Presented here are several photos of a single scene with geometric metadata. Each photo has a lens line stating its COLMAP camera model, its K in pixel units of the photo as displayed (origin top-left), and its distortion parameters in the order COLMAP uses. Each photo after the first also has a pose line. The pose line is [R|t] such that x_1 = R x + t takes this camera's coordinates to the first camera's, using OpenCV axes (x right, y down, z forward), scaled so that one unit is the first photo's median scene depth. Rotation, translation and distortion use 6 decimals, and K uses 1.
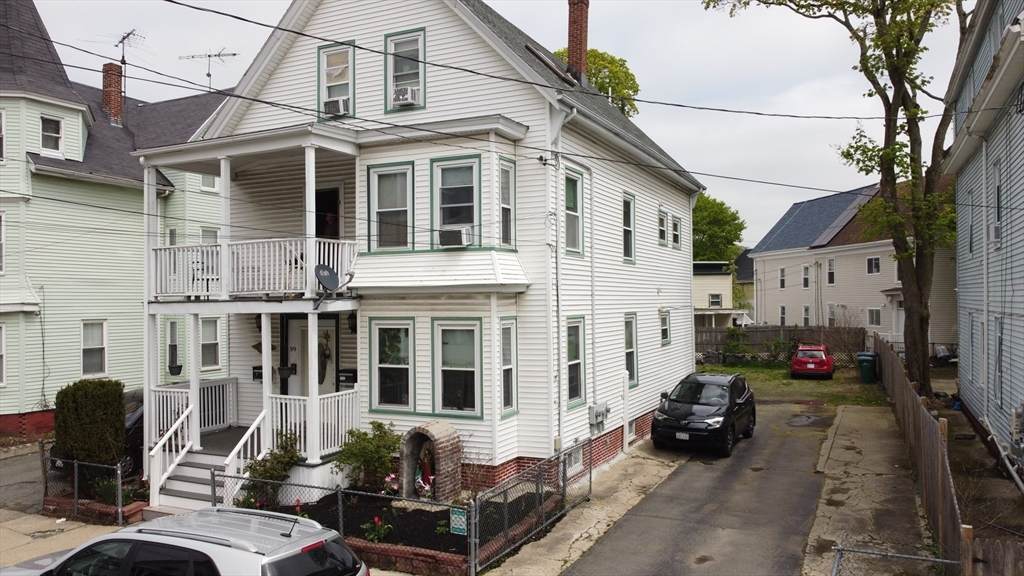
lens RADIAL K [[772.3, 0, 511.7], [0, 772.3, 290.6], [0, 0, 1]] dist [0.002941, -0.004049]
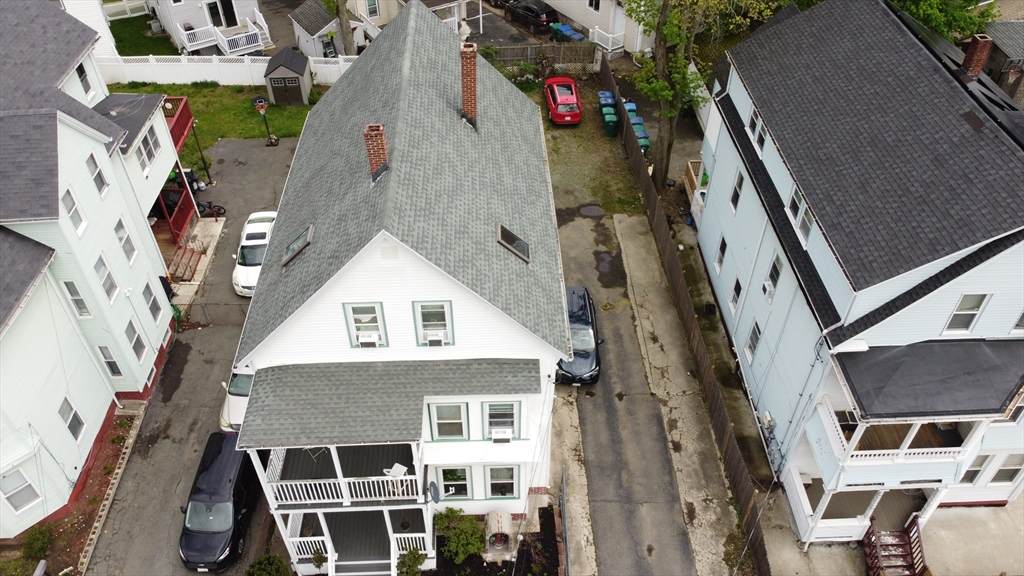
lens RADIAL K [[772.3, 0, 508.9], [0, 772.3, 285.6], [0, 0, 1]] dist [0.002941, -0.004049]
pose [[0.889236, -0.304216, 0.341632, -0.504086], [-0.009172, 0.734813, 0.678208, -1.354814], [-0.457357, -0.606220, 0.650631, 0.179416]]
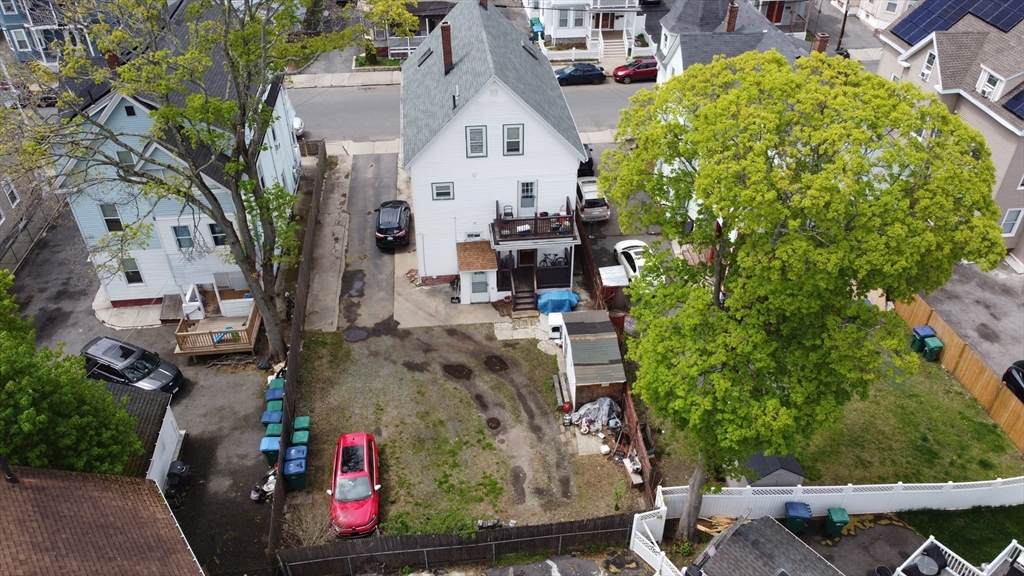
lens RADIAL K [[772.3, 0, 512.1], [0, 772.3, 290.0], [0, 0, 1]] dist [0.002941, -0.004049]
pose [[-0.852586, 0.325062, -0.409184, 1.375325], [0.017829, 0.800635, 0.598886, -1.488357], [0.522283, 0.503307, -0.688406, 4.115055]]
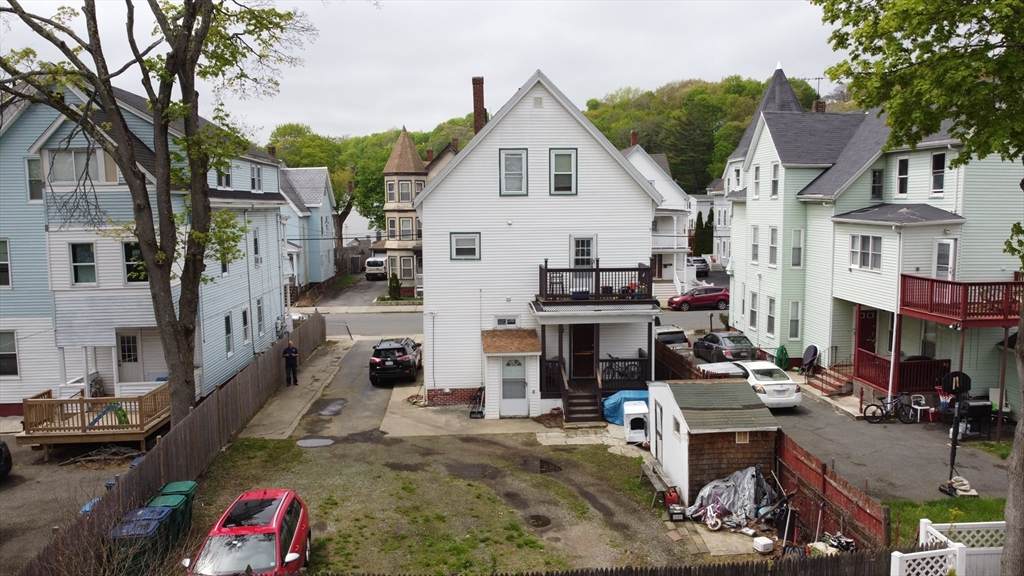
lens RADIAL K [[772.3, 0, 511.7], [0, 772.3, 287.4], [0, 0, 1]] dist [0.002941, -0.004049]
pose [[-0.872742, 0.068880, -0.483297, 1.202760], [0.025633, 0.995096, 0.095534, -0.204404], [0.487508, 0.070988, -0.870228, 3.697208]]
